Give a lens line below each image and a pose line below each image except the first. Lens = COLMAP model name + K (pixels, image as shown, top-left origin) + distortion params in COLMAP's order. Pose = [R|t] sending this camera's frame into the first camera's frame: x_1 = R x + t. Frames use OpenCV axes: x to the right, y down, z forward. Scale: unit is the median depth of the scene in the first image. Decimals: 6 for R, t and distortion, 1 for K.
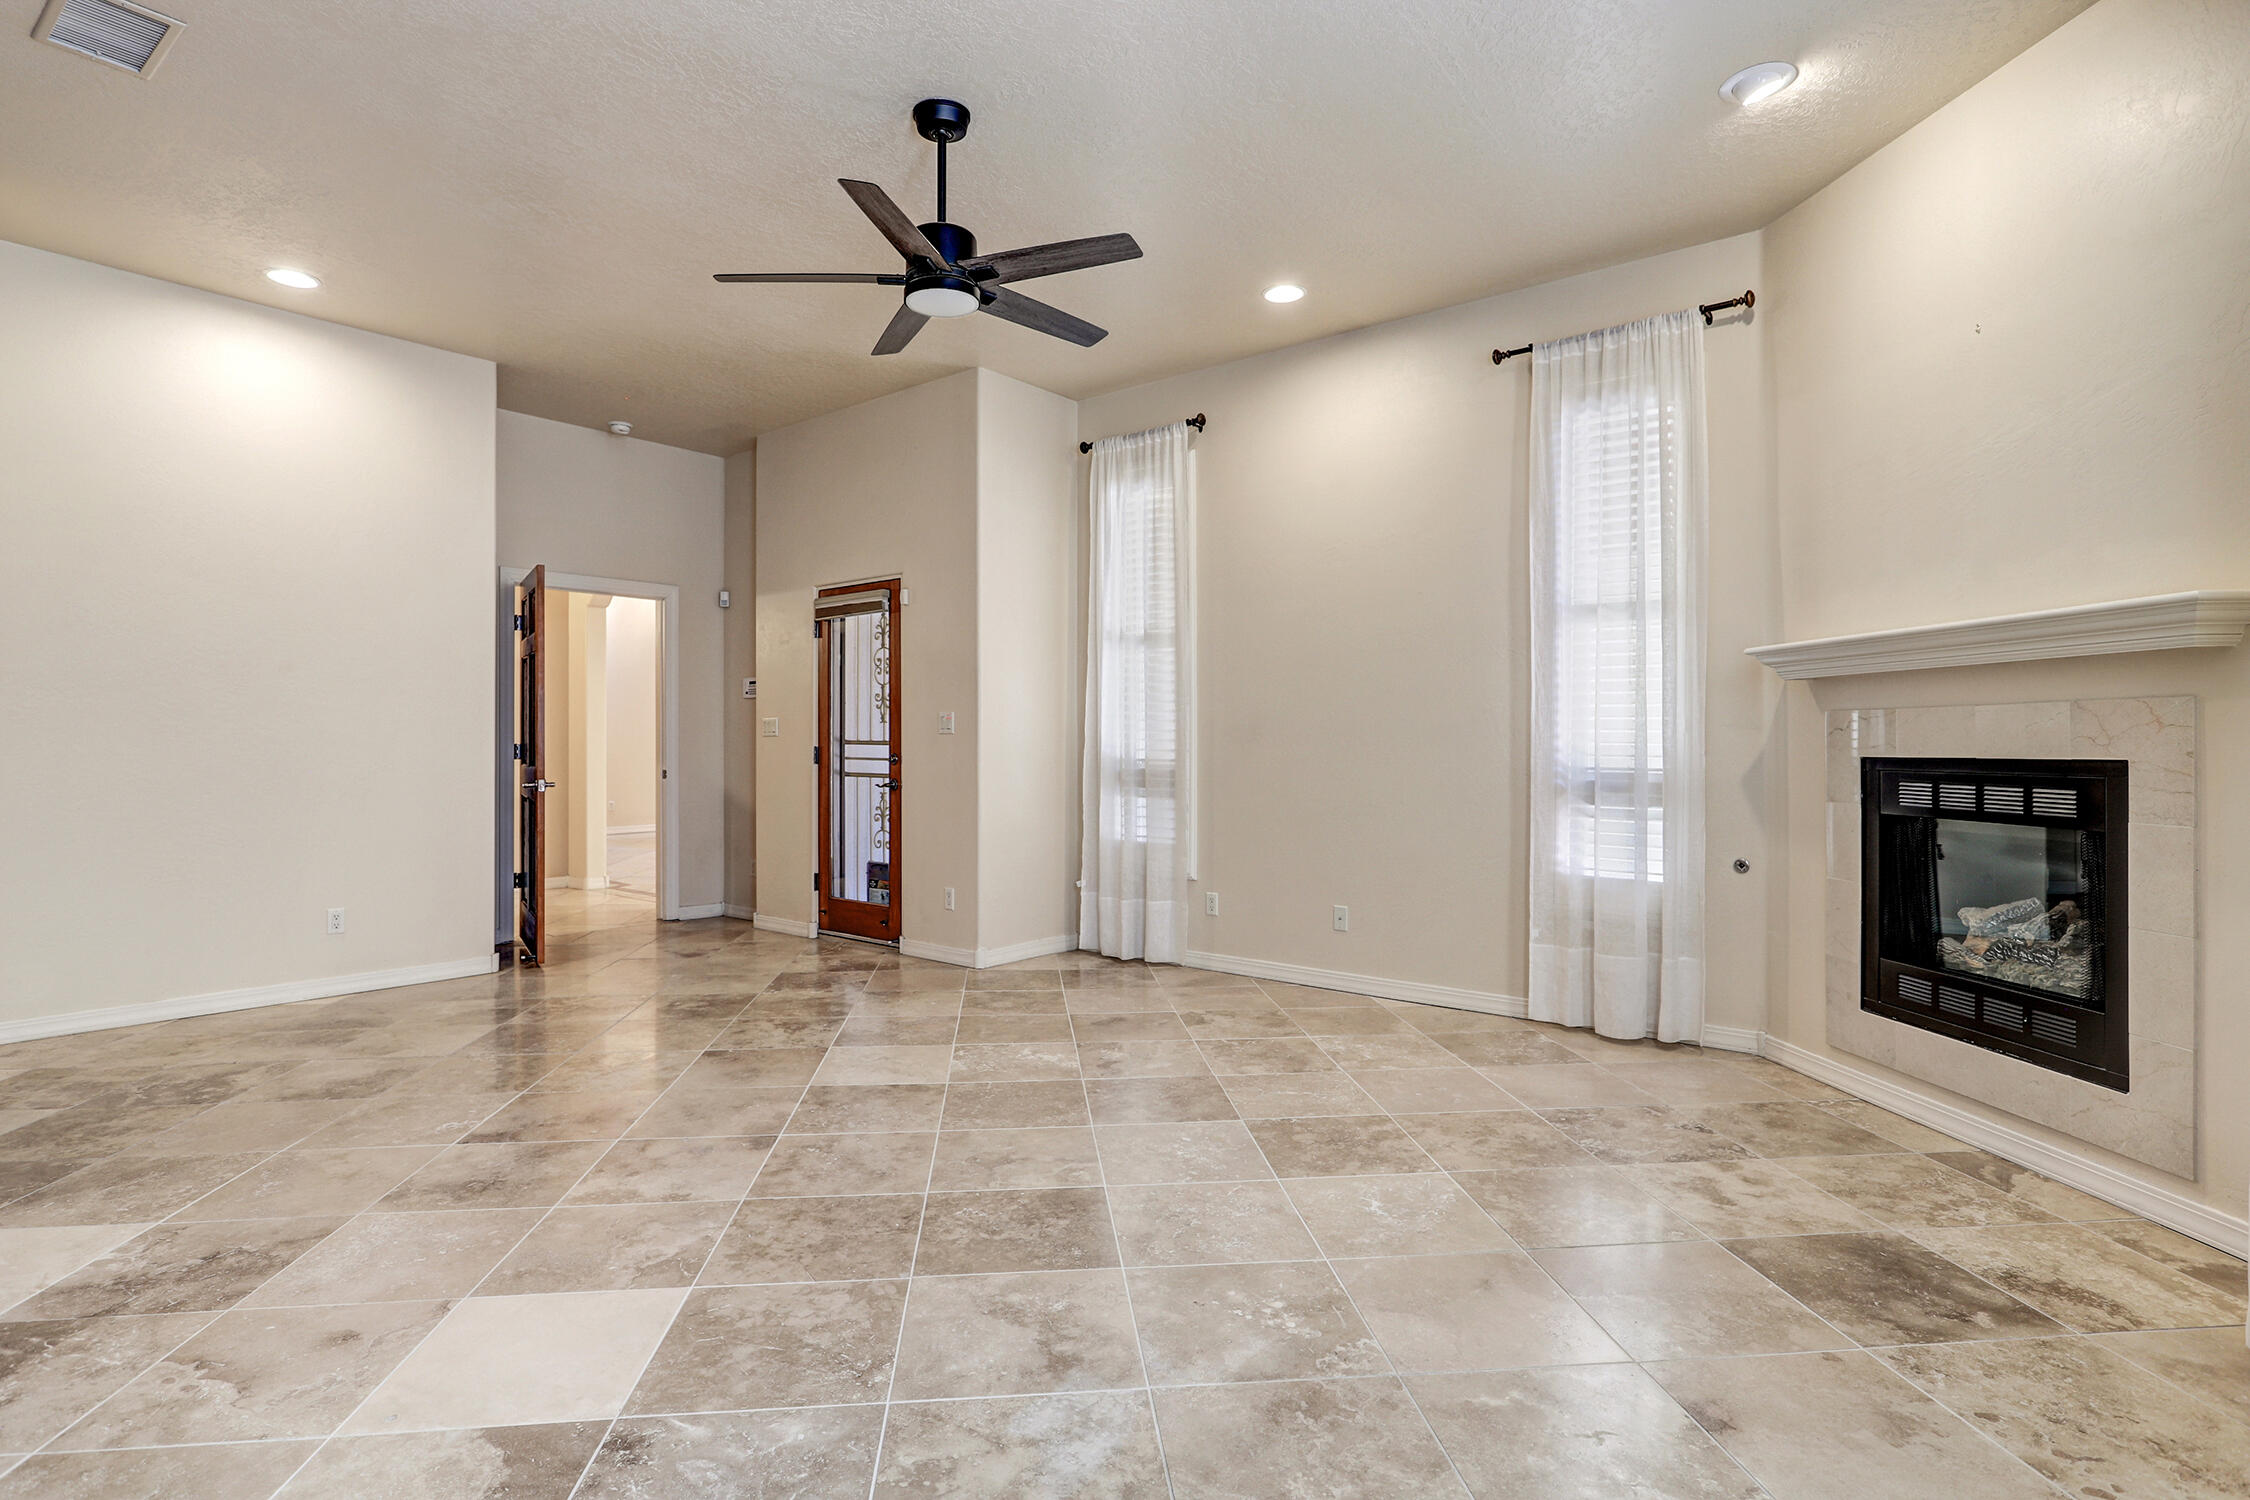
lens RADIAL K [[1118.0, 0, 1119.4], [0, 1118.0, 742.9], [0, 0, 1]] dist [-0.002428, -0.000042]
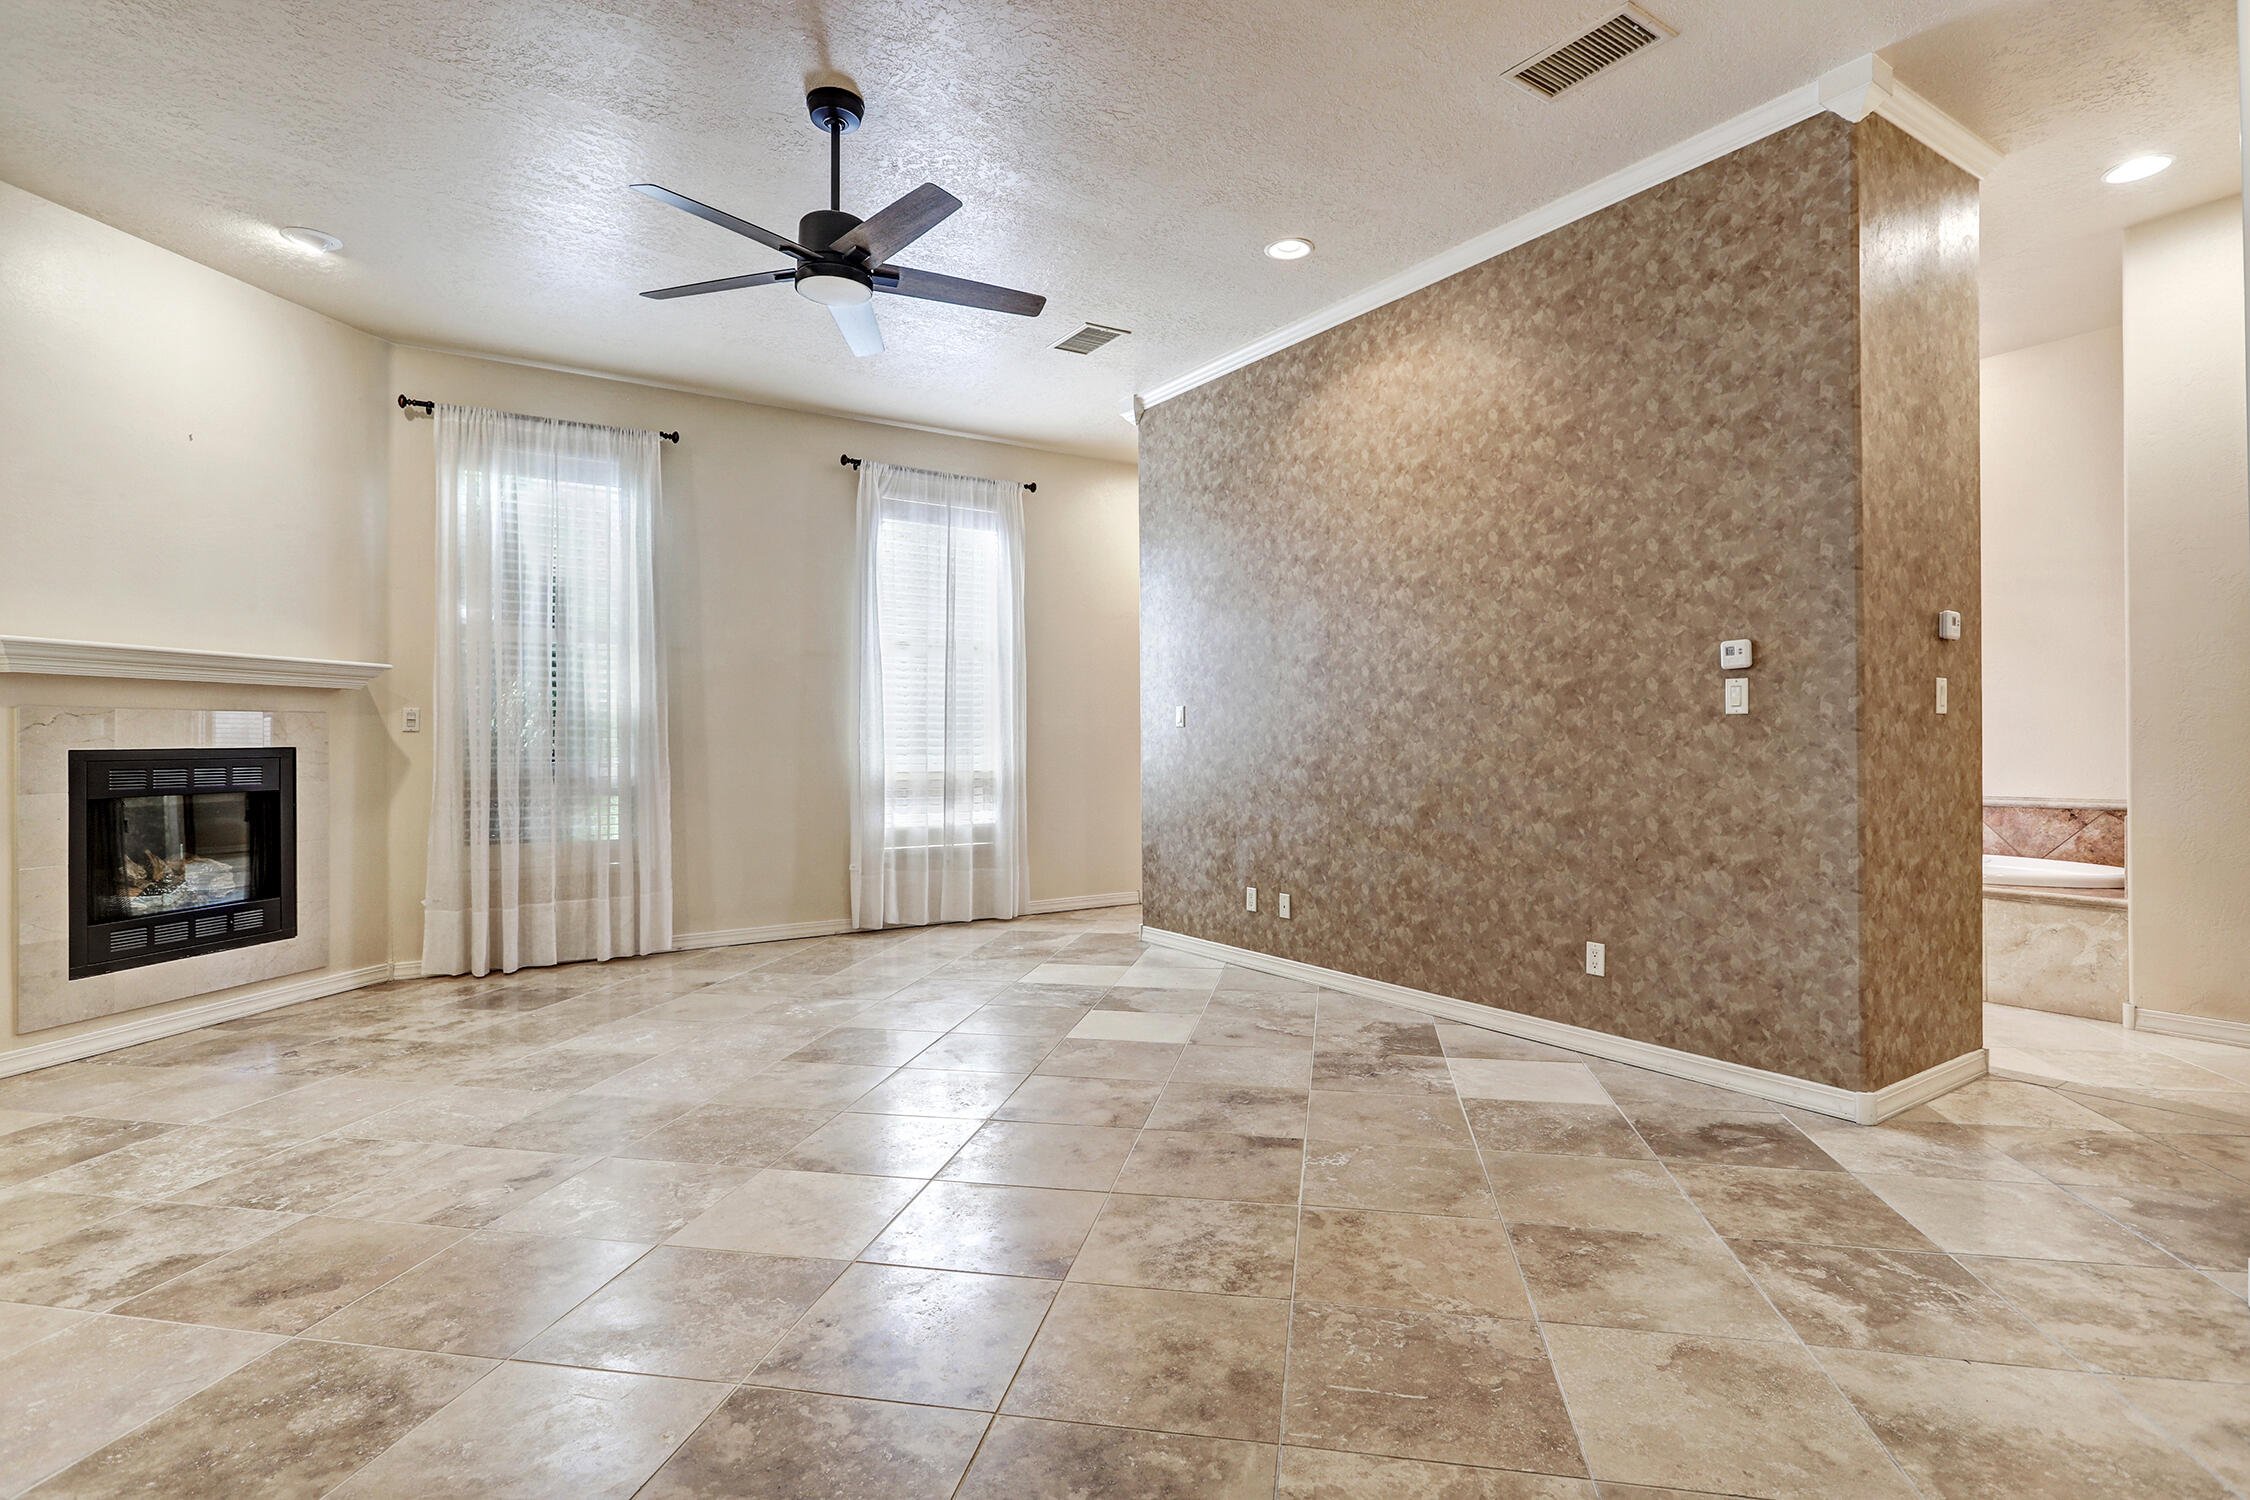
lens RADIAL K [[1118.0, 0, 1119.4], [0, 1118.0, 742.9], [0, 0, 1]] dist [-0.002428, -0.000042]
pose [[-0.957996, 0.007594, 0.286681, -0.756171], [0.008623, 0.999960, 0.002327, 0.013641], [-0.286652, 0.004702, -0.958023, 2.062859]]
